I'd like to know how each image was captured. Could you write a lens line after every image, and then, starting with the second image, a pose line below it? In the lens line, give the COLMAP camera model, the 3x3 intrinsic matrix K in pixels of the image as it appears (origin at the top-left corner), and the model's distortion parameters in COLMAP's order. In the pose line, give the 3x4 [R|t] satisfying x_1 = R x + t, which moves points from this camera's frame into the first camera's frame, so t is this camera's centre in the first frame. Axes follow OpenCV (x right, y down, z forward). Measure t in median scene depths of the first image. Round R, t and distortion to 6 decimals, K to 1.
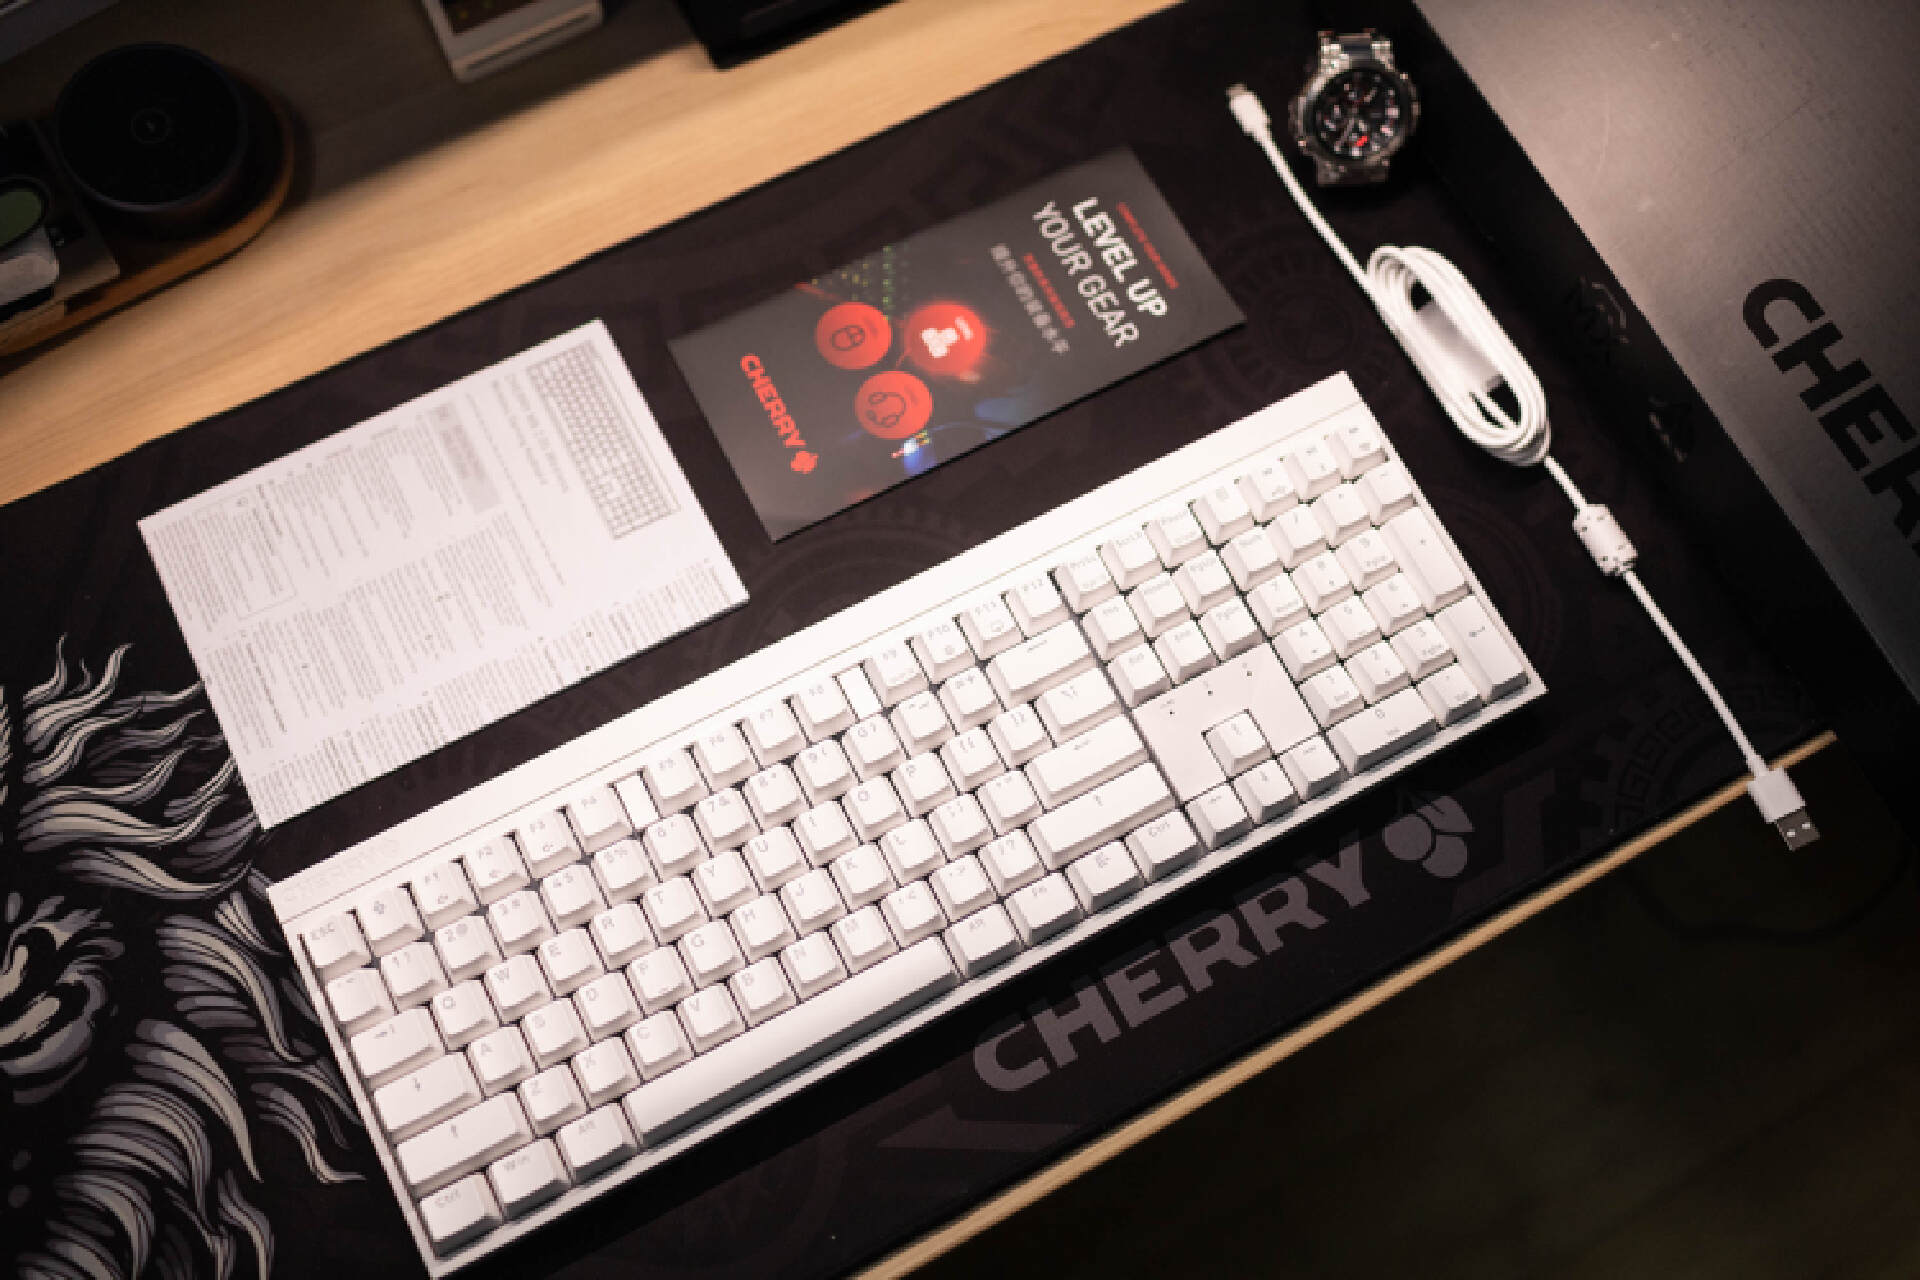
lens RADIAL K [[1844.1, 0, 922.9], [0, 1844.1, 642.0], [0, 0, 1]] dist [-0.020877, 0.034518]
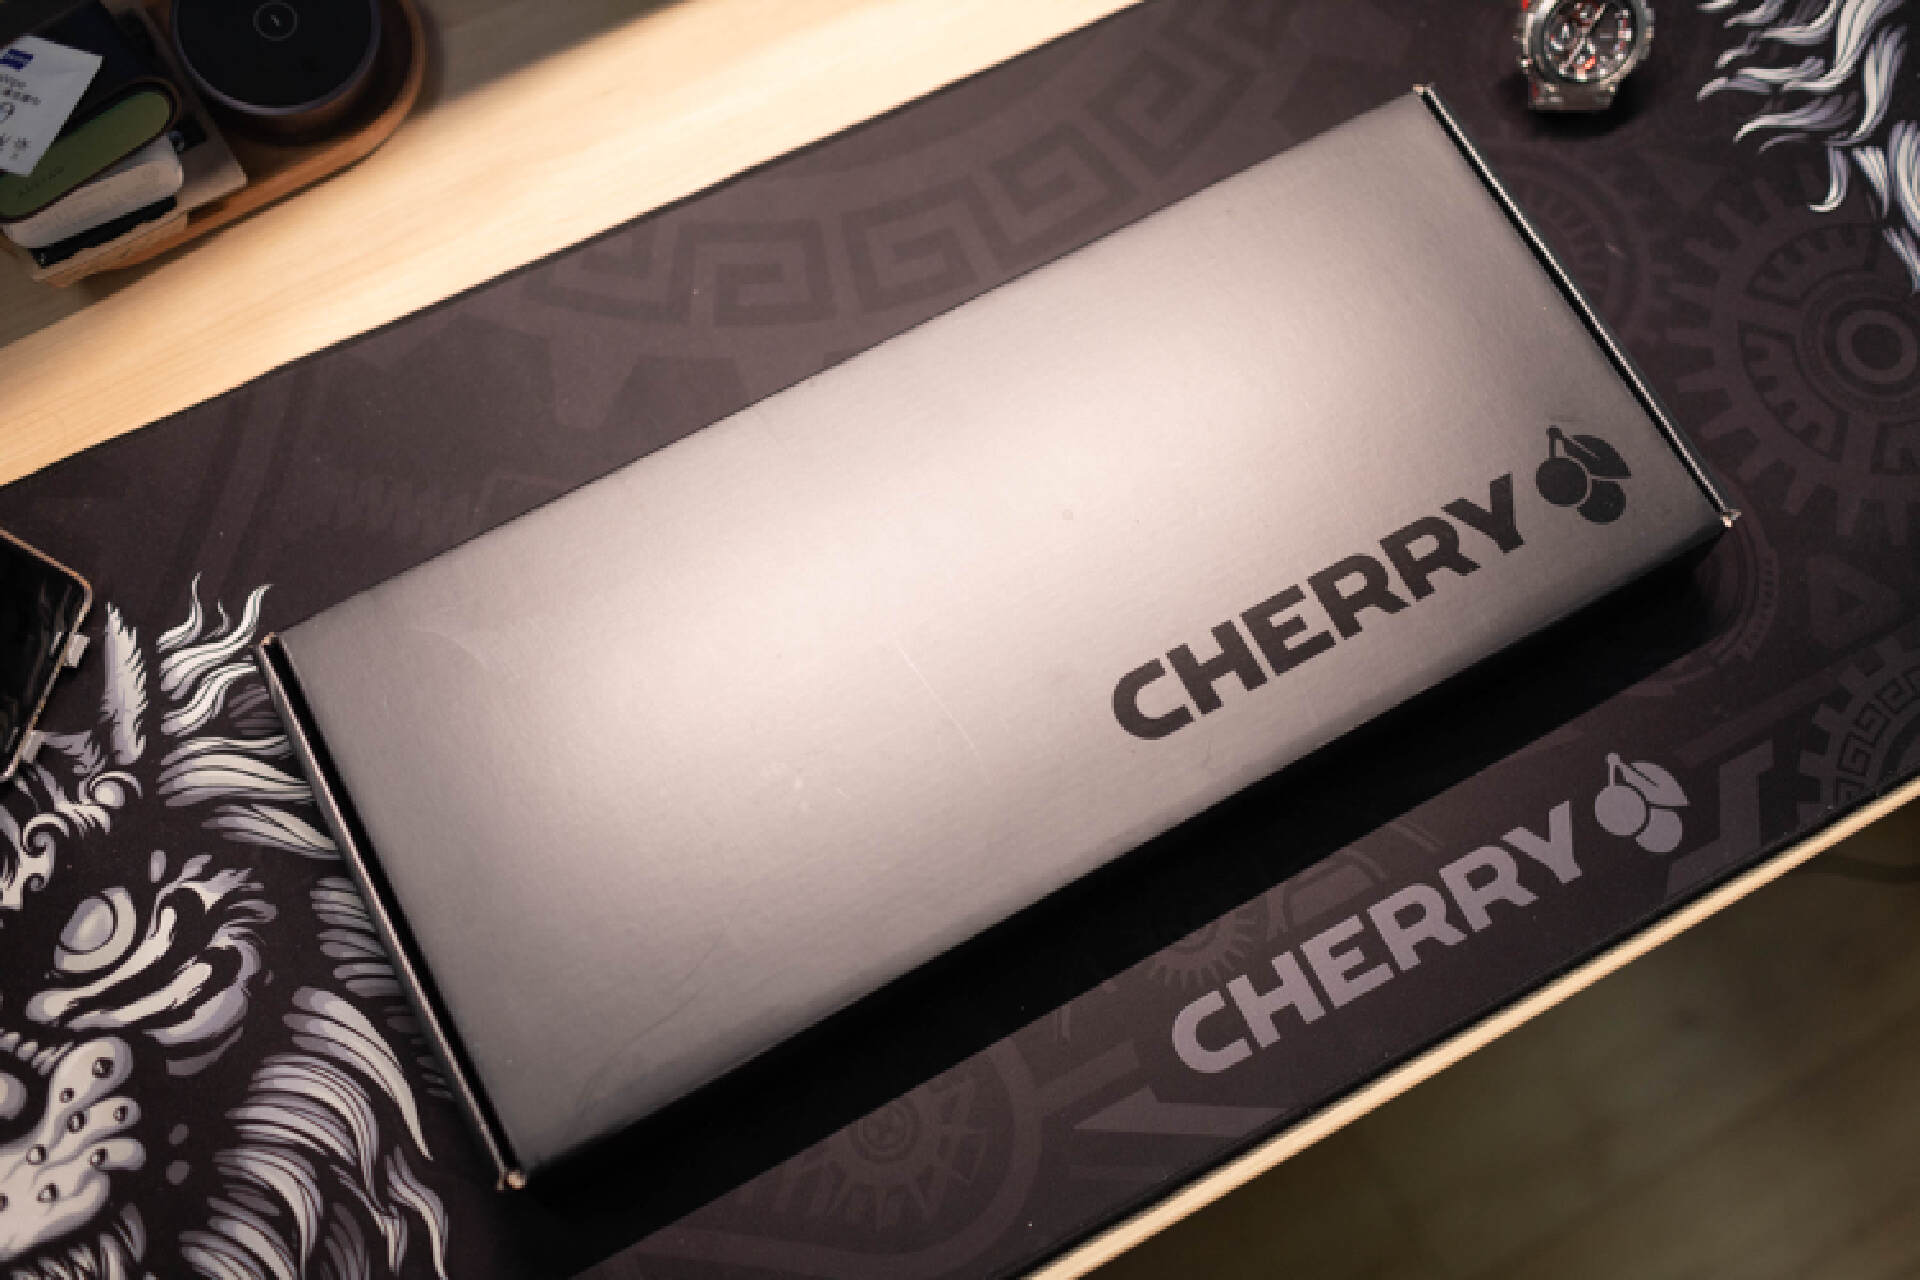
lens RADIAL K [[1844.1, 0, 922.9], [0, 1844.1, 642.0], [0, 0, 1]] dist [-0.020877, 0.034518]
pose [[0.999811, 0.015182, 0.012120, -0.113961], [-0.015974, 0.997541, 0.068235, -0.041501], [-0.011055, -0.068416, 0.997596, 0.059328]]
